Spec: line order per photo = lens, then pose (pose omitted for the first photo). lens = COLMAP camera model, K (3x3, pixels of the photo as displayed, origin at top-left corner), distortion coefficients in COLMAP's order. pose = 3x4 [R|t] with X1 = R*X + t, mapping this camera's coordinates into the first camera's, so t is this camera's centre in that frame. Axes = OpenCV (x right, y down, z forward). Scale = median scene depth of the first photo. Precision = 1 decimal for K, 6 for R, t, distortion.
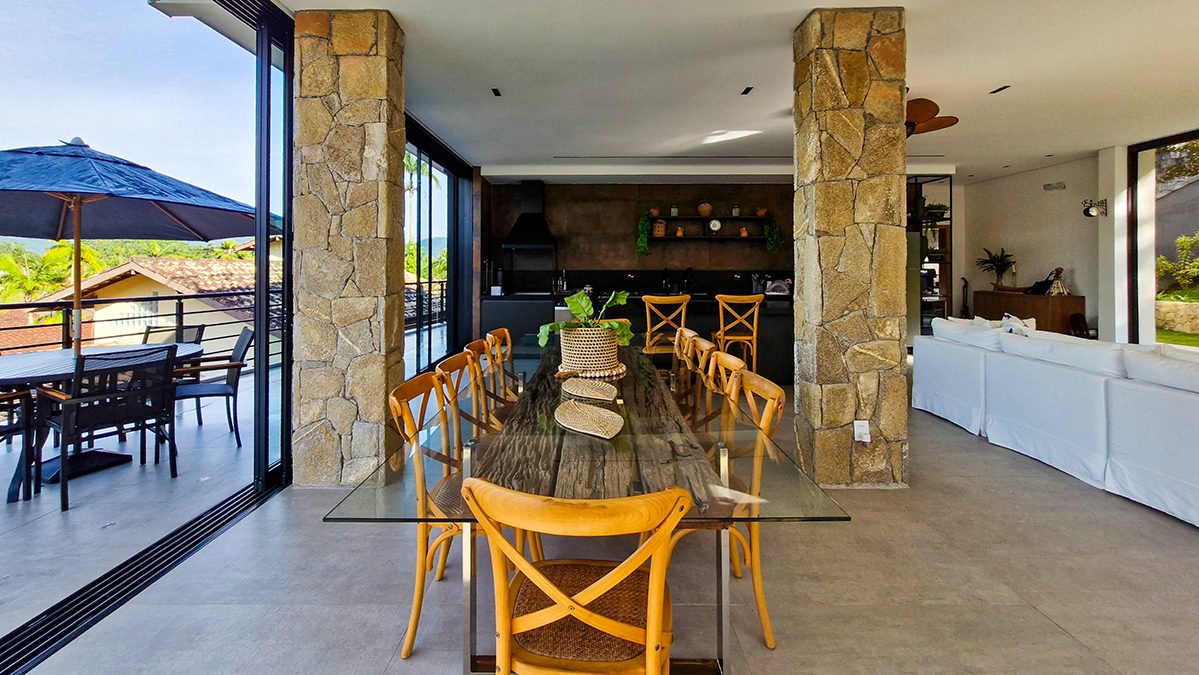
lens RADIAL K [[488.4, 0, 595.9], [0, 488.4, 266.3], [0, 0, 1]] dist [-0.000014, 0.000062]
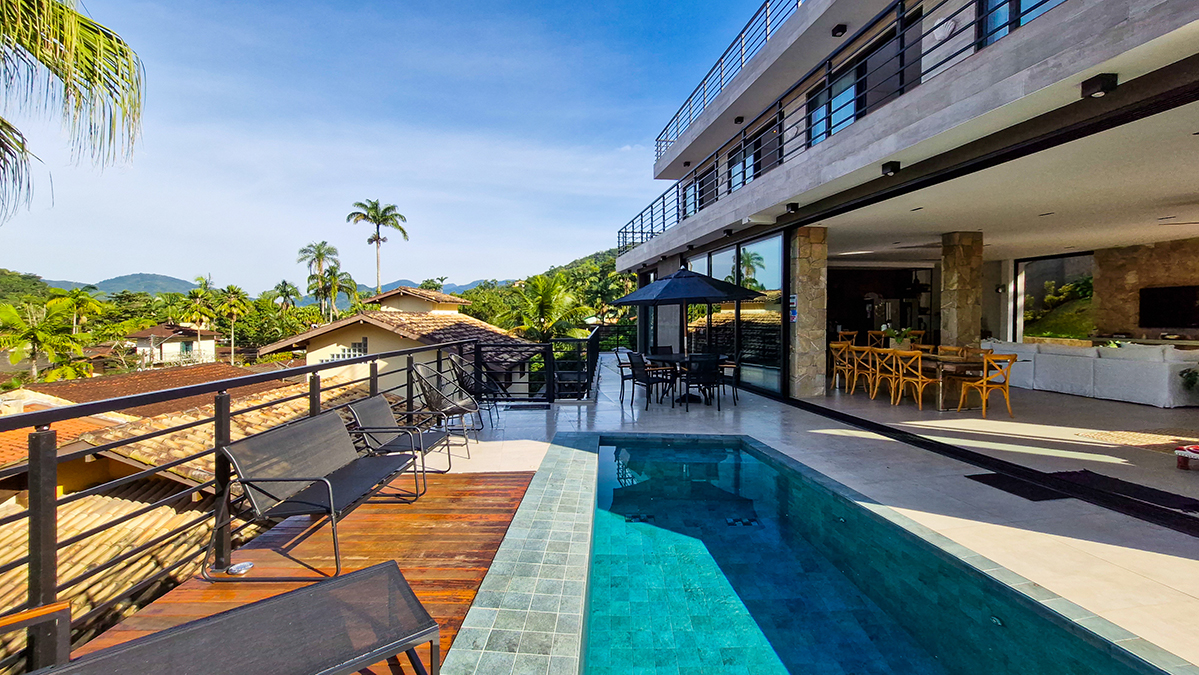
lens RADIAL K [[473.9, 0, 599.1], [0, 473.9, 321.8], [0, 0, 1]] dist [-0.001034, 0.000041]
pose [[0.982534, -0.005498, 0.186002, -1.060517], [0.002292, 0.999845, 0.017448, -0.015838], [-0.186069, -0.016717, 0.982394, -0.683148]]
